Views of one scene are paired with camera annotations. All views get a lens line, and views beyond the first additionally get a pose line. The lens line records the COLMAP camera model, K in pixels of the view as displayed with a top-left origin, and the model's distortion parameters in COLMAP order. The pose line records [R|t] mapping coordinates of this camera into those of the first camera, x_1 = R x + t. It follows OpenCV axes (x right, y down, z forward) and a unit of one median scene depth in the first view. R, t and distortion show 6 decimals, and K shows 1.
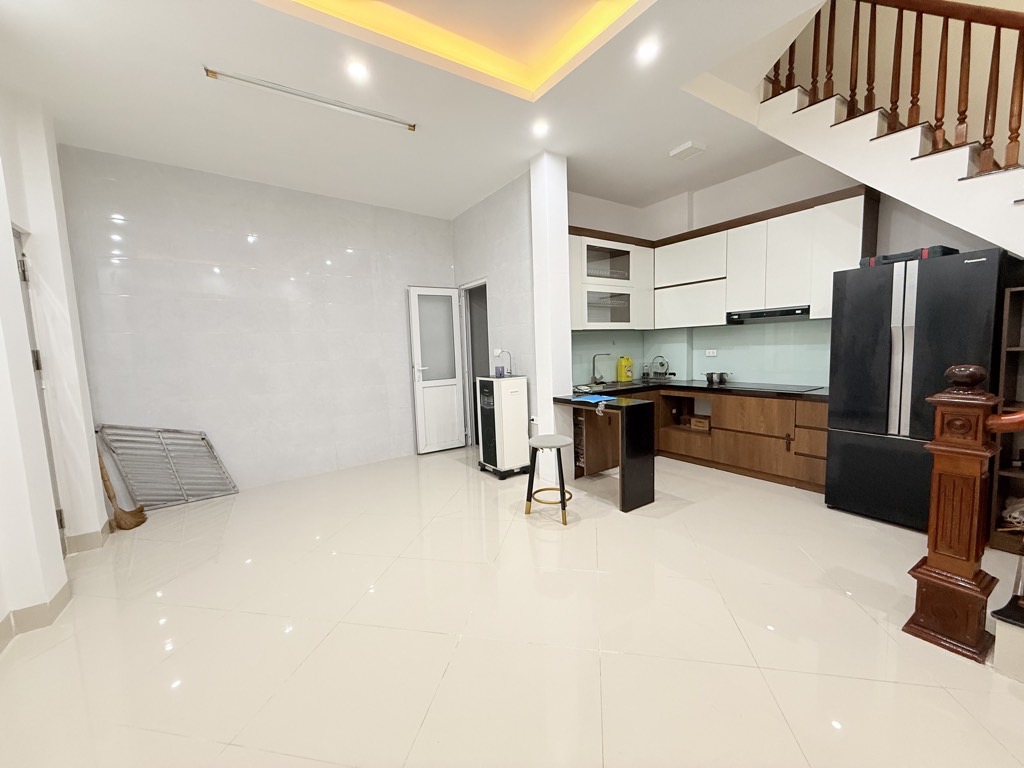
lens RADIAL K [[403.9, 0, 511.1], [0, 403.9, 384.6], [0, 0, 1]] dist [0.000355, -0.000229]
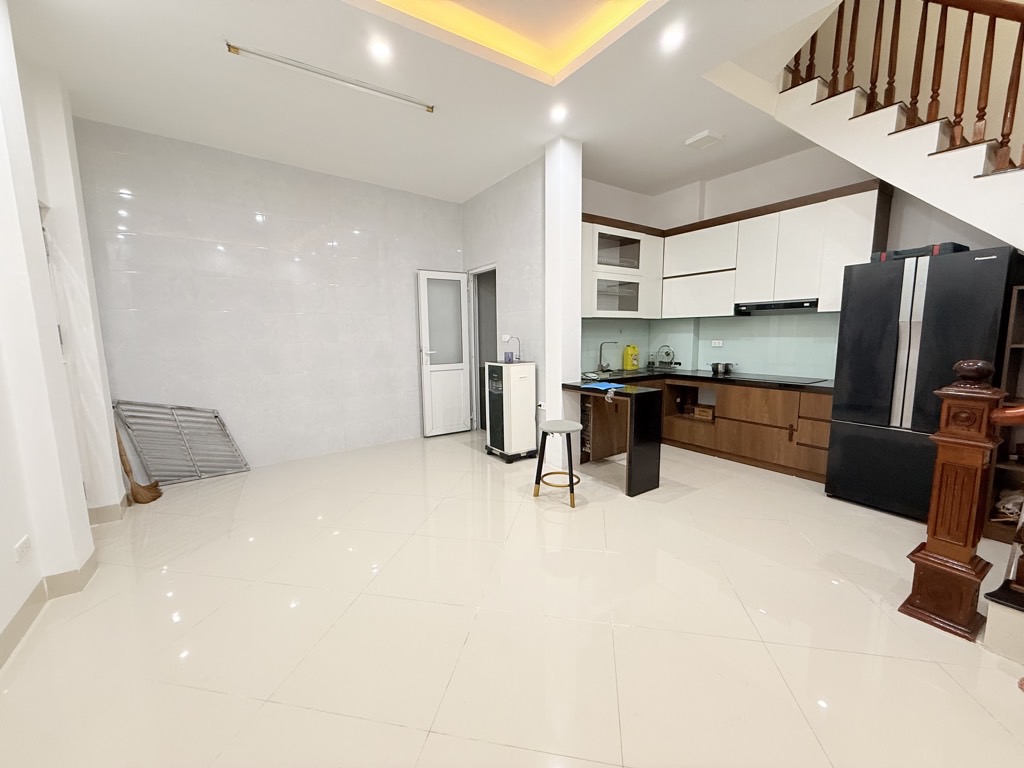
lens RADIAL K [[403.9, 0, 511.4], [0, 403.9, 384.2], [0, 0, 1]] dist [0.000355, -0.000229]
pose [[0.999727, 0.022515, 0.006248, -0.030076], [-0.022706, 0.999220, 0.032310, 0.003056], [-0.005515, -0.032443, 0.999458, -0.014328]]
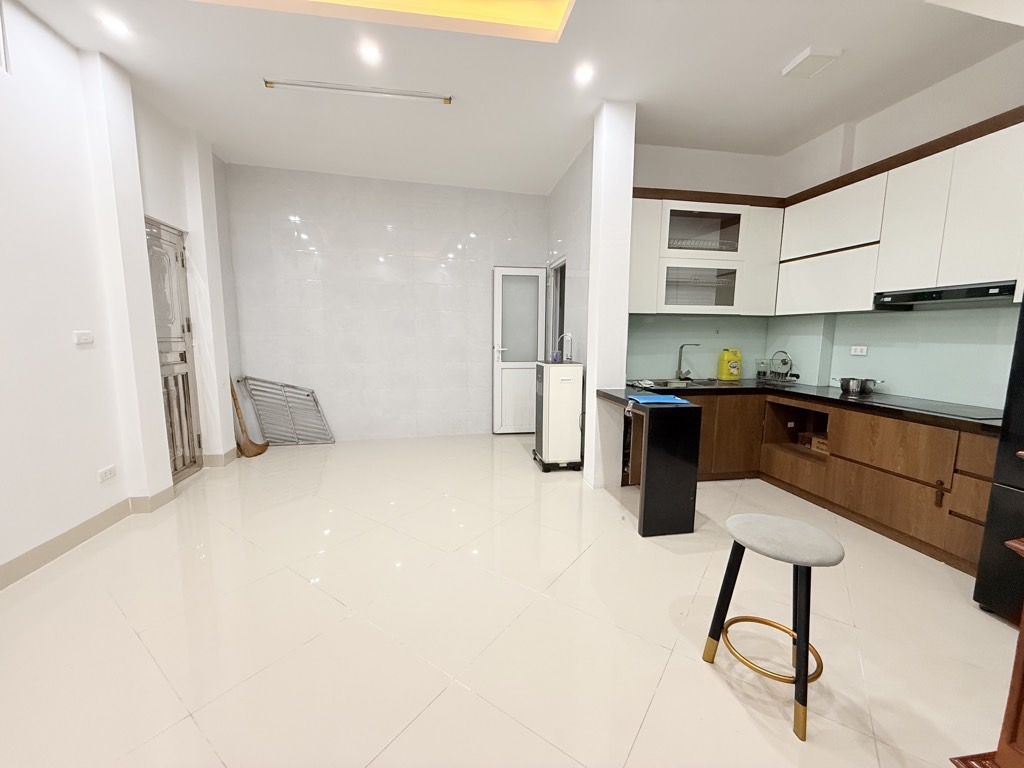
lens RADIAL K [[403.9, 0, 512.5], [0, 403.9, 384.0], [0, 0, 1]] dist [0.000355, -0.000229]
pose [[0.911863, 0.092193, -0.400007, 0.291620], [-0.077409, 0.995590, 0.053000, -0.012824], [0.403129, -0.017365, 0.914978, 0.126643]]
